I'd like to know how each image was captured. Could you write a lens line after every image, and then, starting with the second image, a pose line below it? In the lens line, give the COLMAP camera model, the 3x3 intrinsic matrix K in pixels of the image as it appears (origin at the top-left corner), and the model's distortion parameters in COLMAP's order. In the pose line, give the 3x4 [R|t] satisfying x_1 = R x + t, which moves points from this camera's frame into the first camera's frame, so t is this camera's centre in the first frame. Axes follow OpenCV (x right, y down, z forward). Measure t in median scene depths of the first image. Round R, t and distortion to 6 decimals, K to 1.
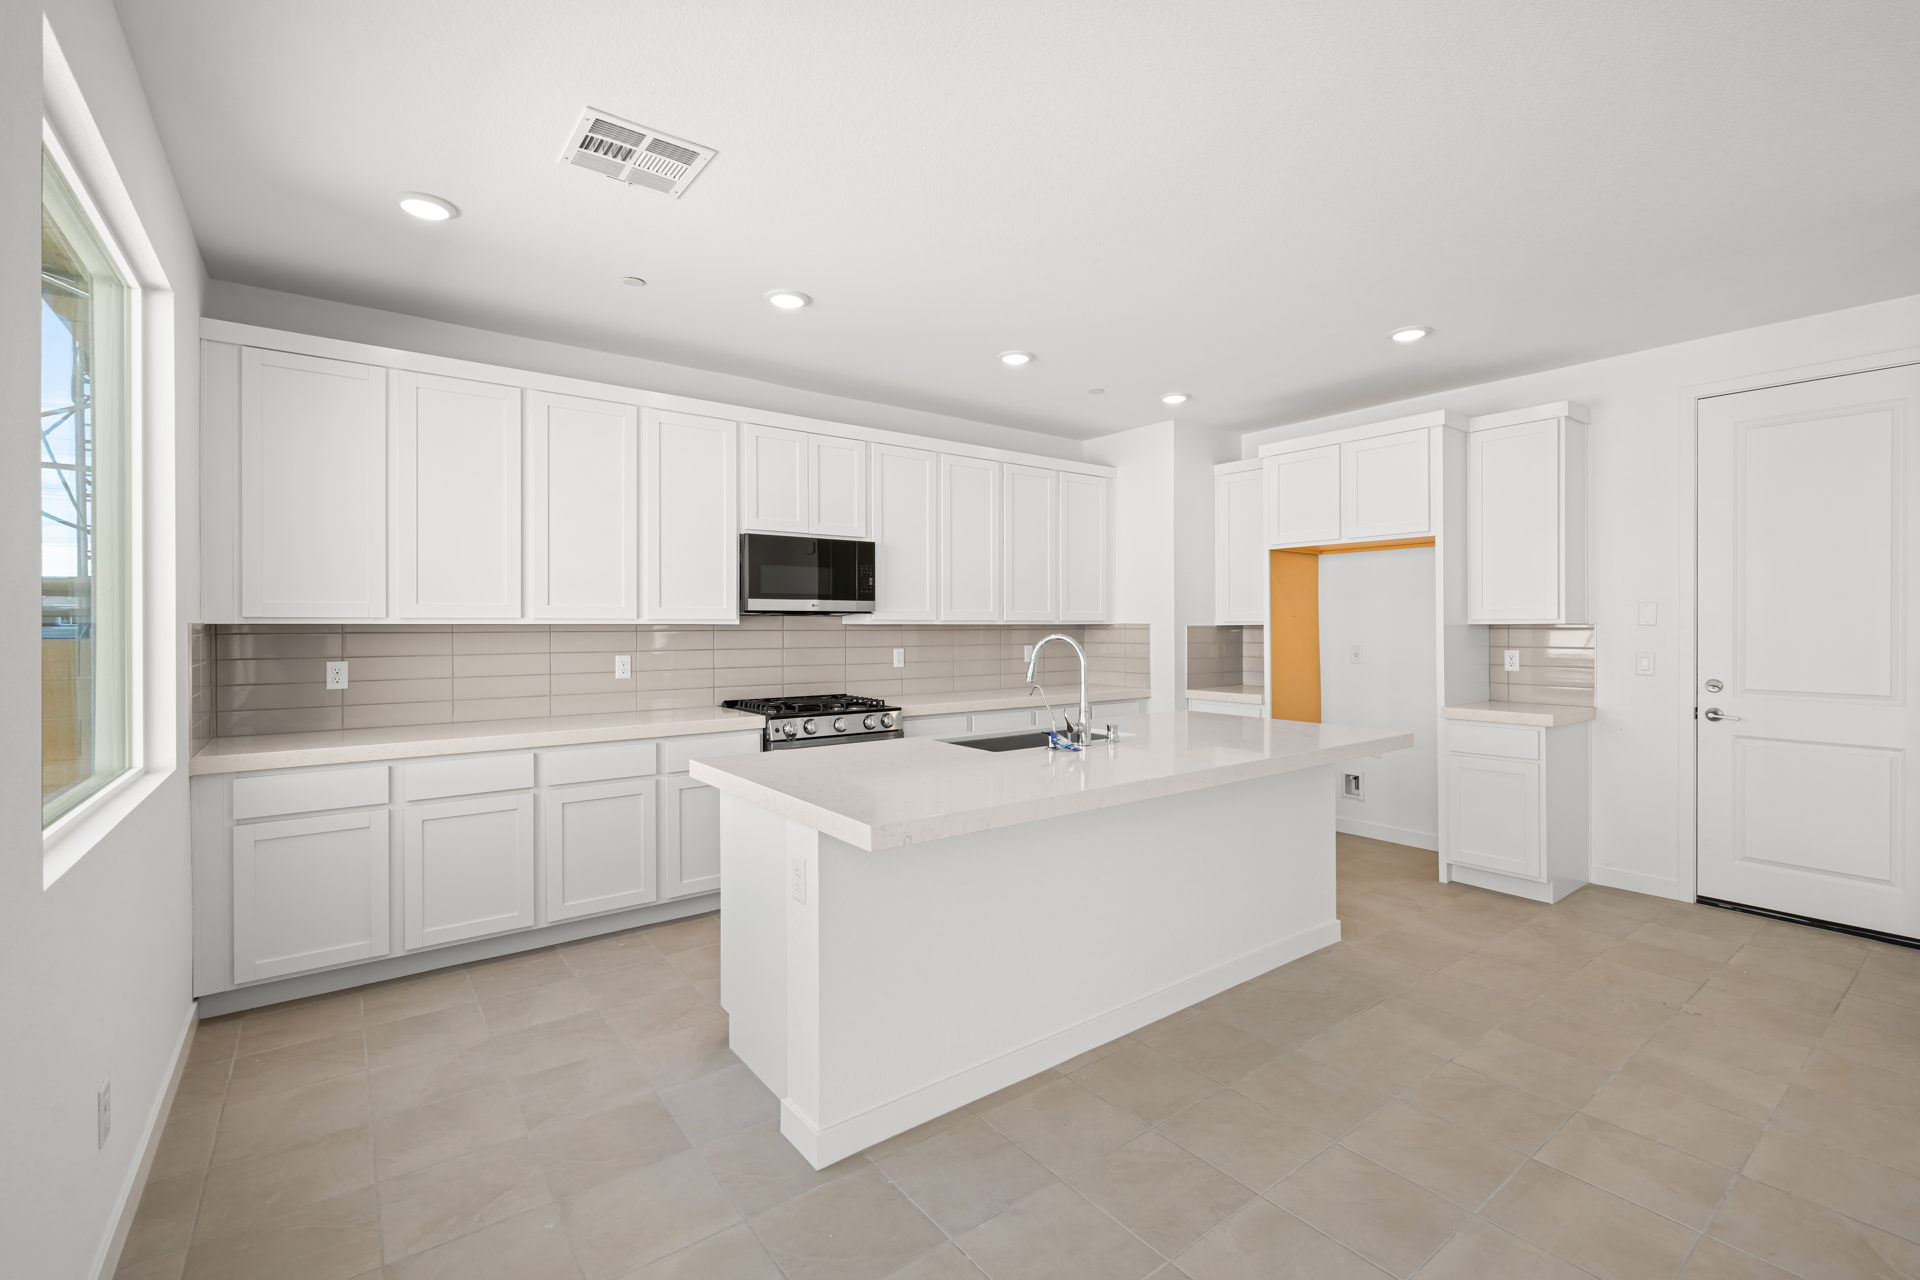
lens RADIAL K [[834.6, 0, 958.2], [0, 834.6, 623.8], [0, 0, 1]] dist [-0.000690, 0.000089]
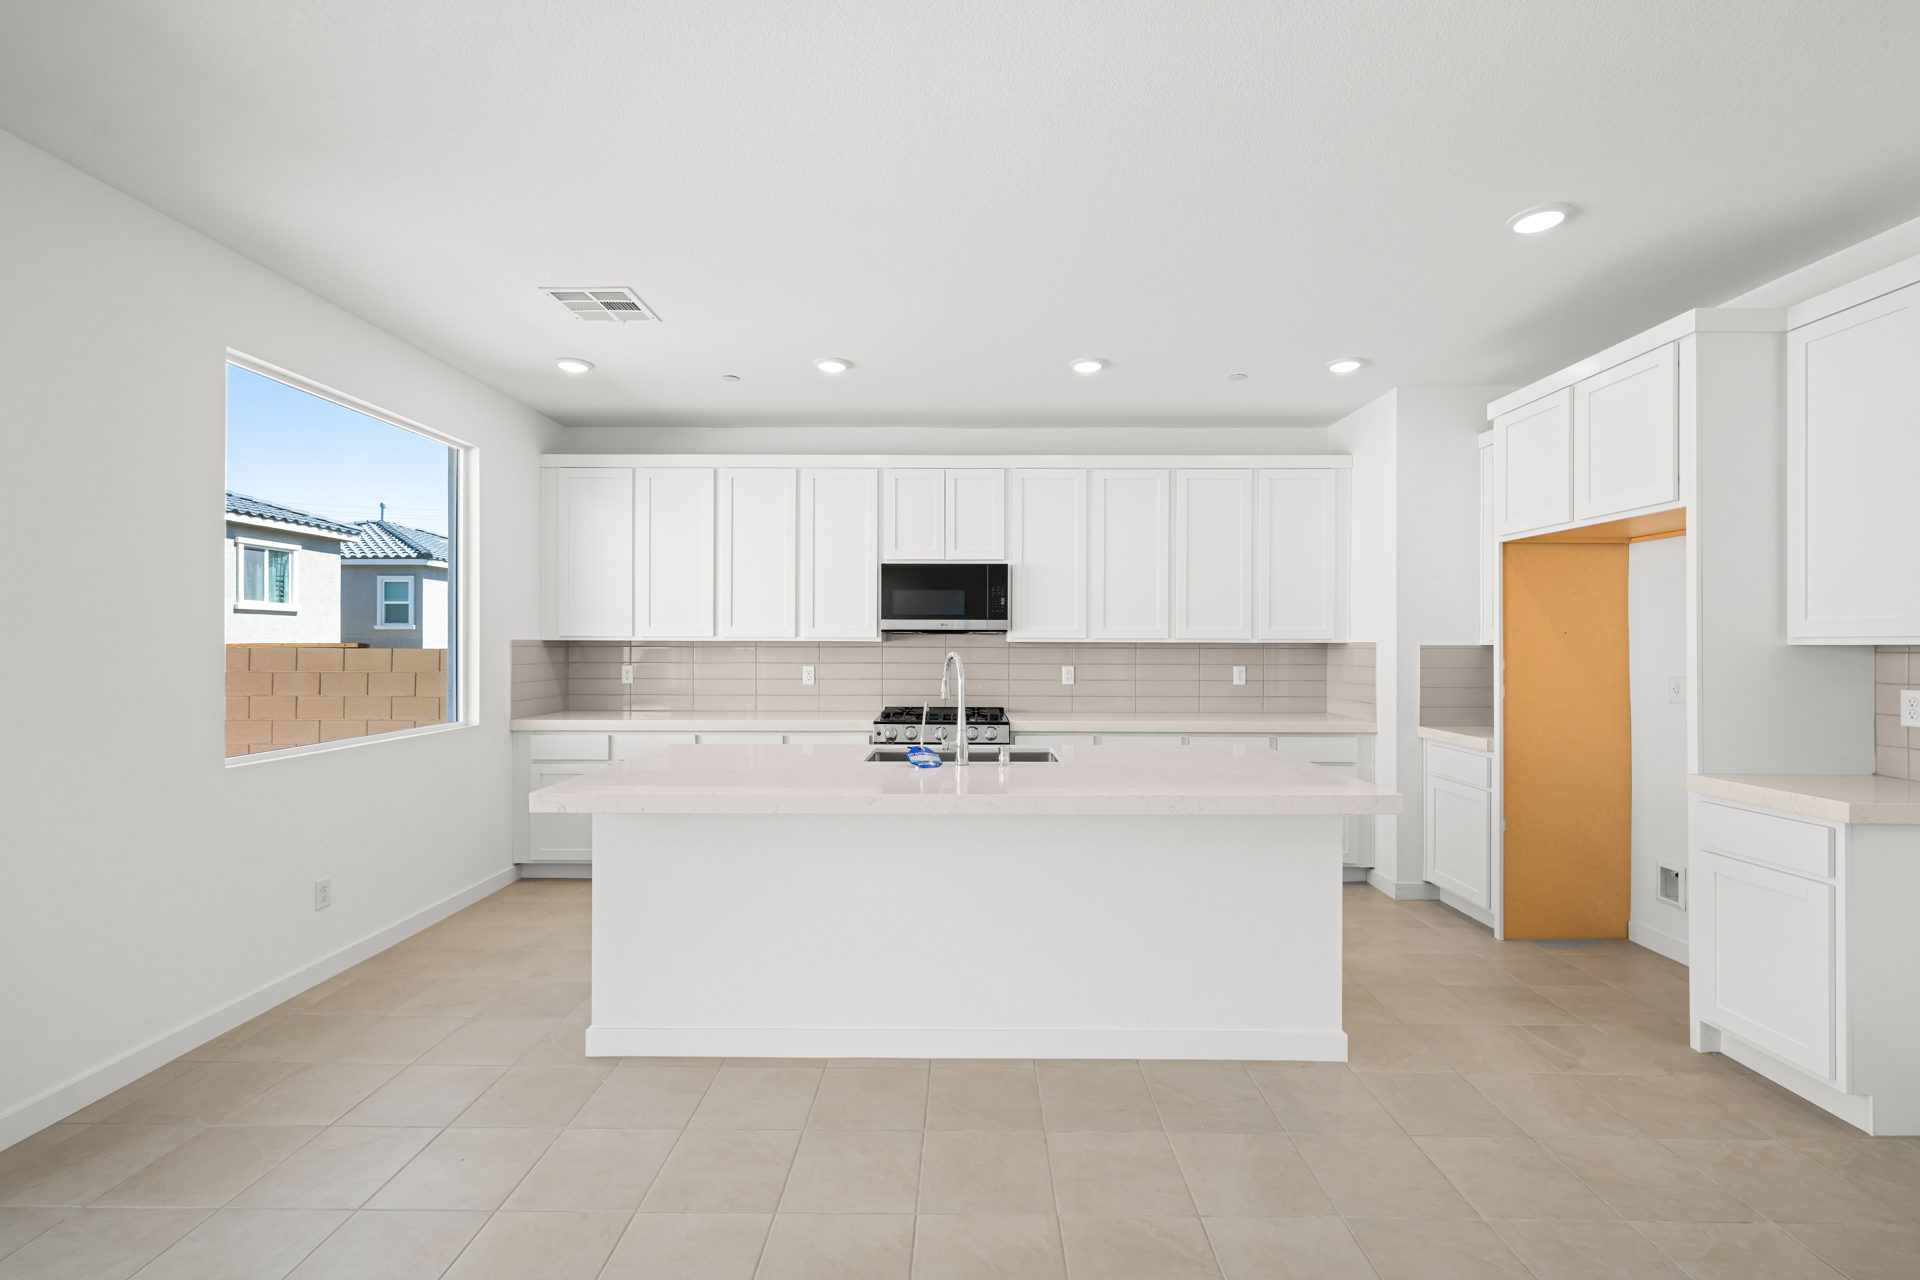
lens RADIAL K [[810.4, 0, 960.0], [0, 810.4, 640.0], [0, 0, 1]] dist [0.000314, 0.000159]
pose [[0.792097, 0.001479, -0.610393, 0.510671], [-0.003218, 0.999993, -0.001753, 0.000072], [0.610386, 0.003352, 0.792097, 0.164683]]
